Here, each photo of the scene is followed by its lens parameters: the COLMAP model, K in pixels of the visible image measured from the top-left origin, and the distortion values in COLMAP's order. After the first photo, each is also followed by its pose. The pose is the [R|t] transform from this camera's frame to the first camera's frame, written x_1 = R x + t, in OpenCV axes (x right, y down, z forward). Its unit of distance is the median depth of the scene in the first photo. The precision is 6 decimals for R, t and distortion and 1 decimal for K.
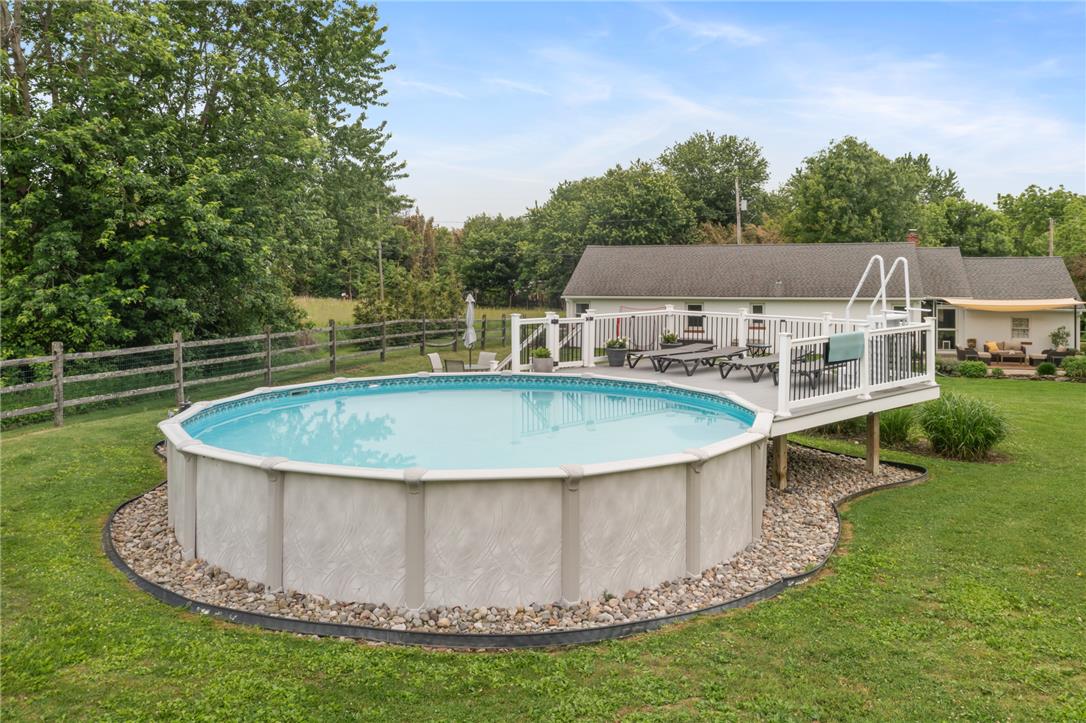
lens RADIAL K [[877.1, 0, 543.1], [0, 877.1, 278.5], [0, 0, 1]] dist [-0.015732, 0.001184]
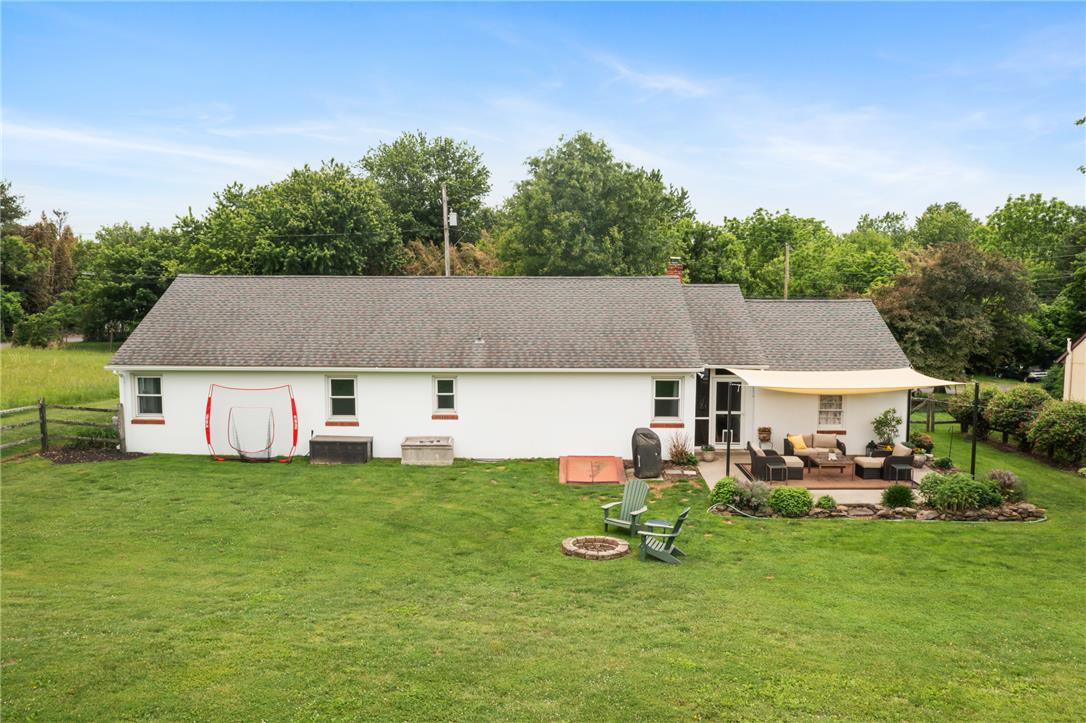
lens RADIAL K [[850.6, 0, 543.0], [0, 850.6, 361.5], [0, 0, 1]] dist [-0.014021, -0.001784]
pose [[0.955046, -0.019802, 0.295795, 0.068786], [-0.003490, 0.996947, 0.078007, -0.014314], [-0.296437, -0.075533, 0.952061, 0.213309]]
